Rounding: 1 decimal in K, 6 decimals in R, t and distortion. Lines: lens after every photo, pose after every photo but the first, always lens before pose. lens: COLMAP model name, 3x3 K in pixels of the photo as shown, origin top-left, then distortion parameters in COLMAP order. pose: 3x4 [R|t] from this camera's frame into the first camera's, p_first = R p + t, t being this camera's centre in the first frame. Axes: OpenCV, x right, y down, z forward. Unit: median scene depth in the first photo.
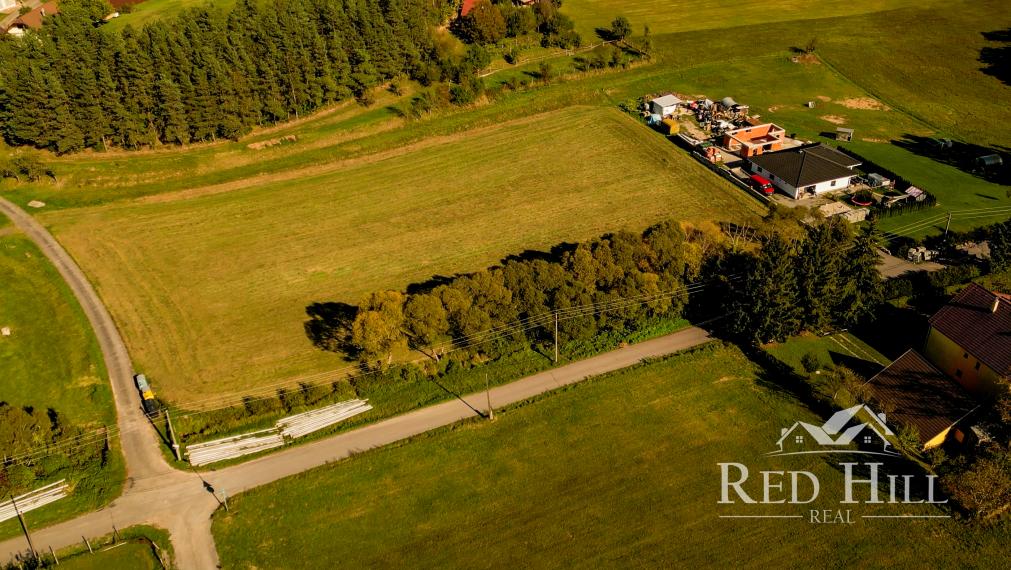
lens RADIAL K [[871.2, 0, 536.2], [0, 871.2, 289.6], [0, 0, 1]] dist [0.095104, -0.114960]
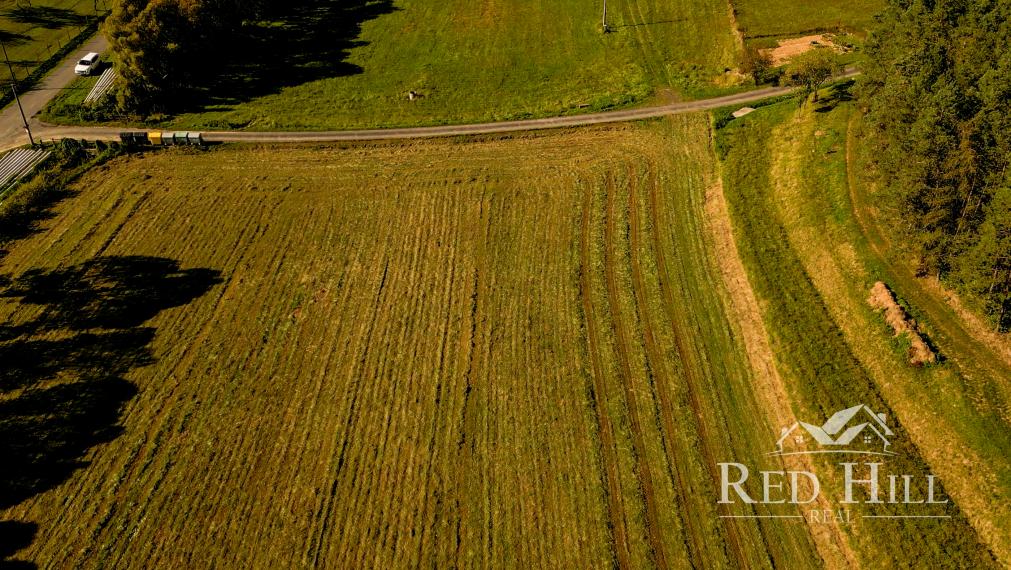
lens RADIAL K [[868.5, 0, 536.7], [0, 868.5, 286.7], [0, 0, 1]] dist [0.135145, -0.189561]
pose [[-0.495560, 0.511228, -0.702186, 0.050909], [-0.457806, 0.533285, 0.711351, -0.391219], [0.738128, 0.673983, -0.030232, 0.902377]]
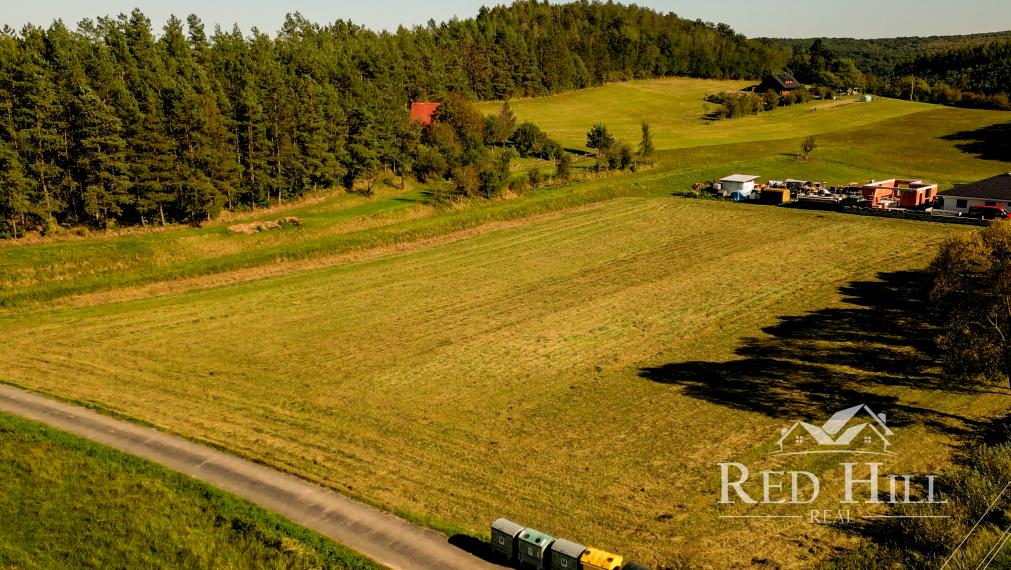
lens RADIAL K [[871.2, 0, 536.2], [0, 871.2, 289.6], [0, 0, 1]] dist [0.095104, -0.114960]
pose [[0.929186, -0.086354, 0.359383, -0.354134], [0.197043, 0.938364, -0.283984, 0.072433], [-0.312709, 0.334688, 0.888930, 0.457713]]
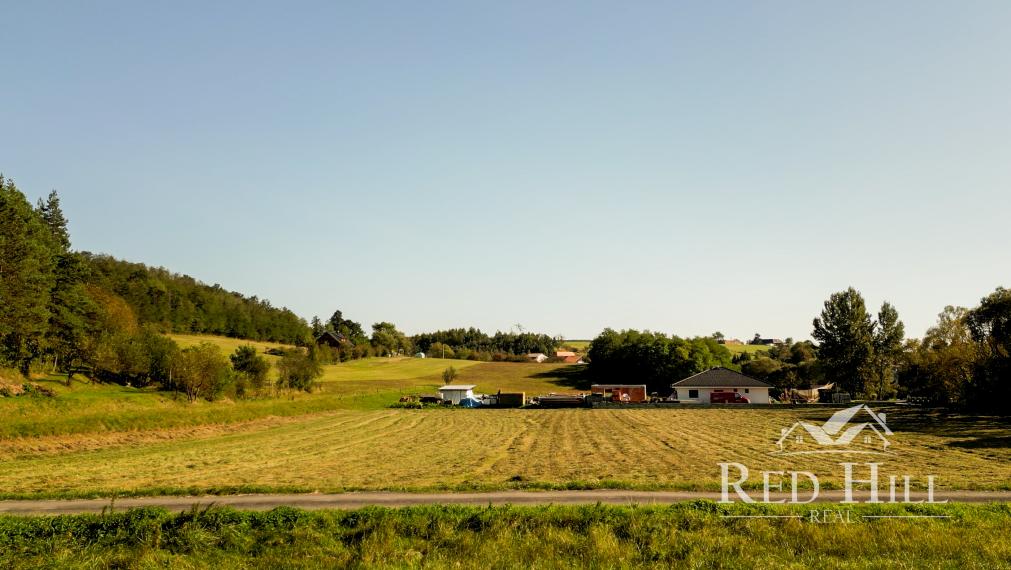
lens RADIAL K [[868.5, 0, 536.7], [0, 868.5, 286.7], [0, 0, 1]] dist [0.135145, -0.189561]
pose [[0.530450, 0.091993, 0.842710, -0.489782], [0.451443, 0.810751, -0.372668, 0.014678], [-0.717511, 0.578117, 0.388534, 0.723717]]
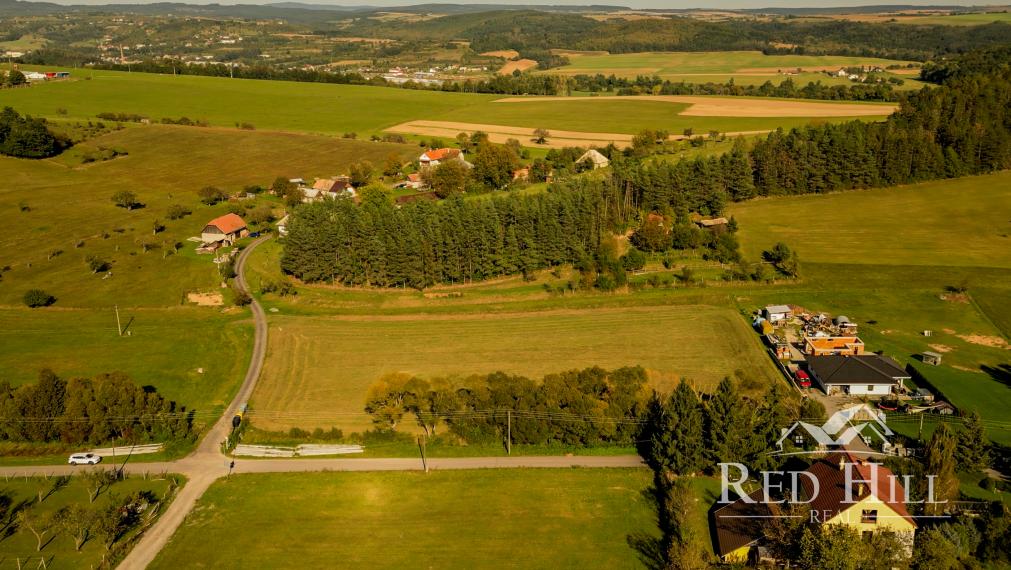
lens RADIAL K [[871.0, 0, 533.9], [0, 871.0, 286.4], [0, 0, 1]] dist [0.144546, -0.288762]
pose [[0.903854, 0.114042, -0.412362, 0.374696], [-0.223784, 0.947480, -0.228479, 0.092535], [0.364648, 0.298792, 0.881904, -0.117193]]
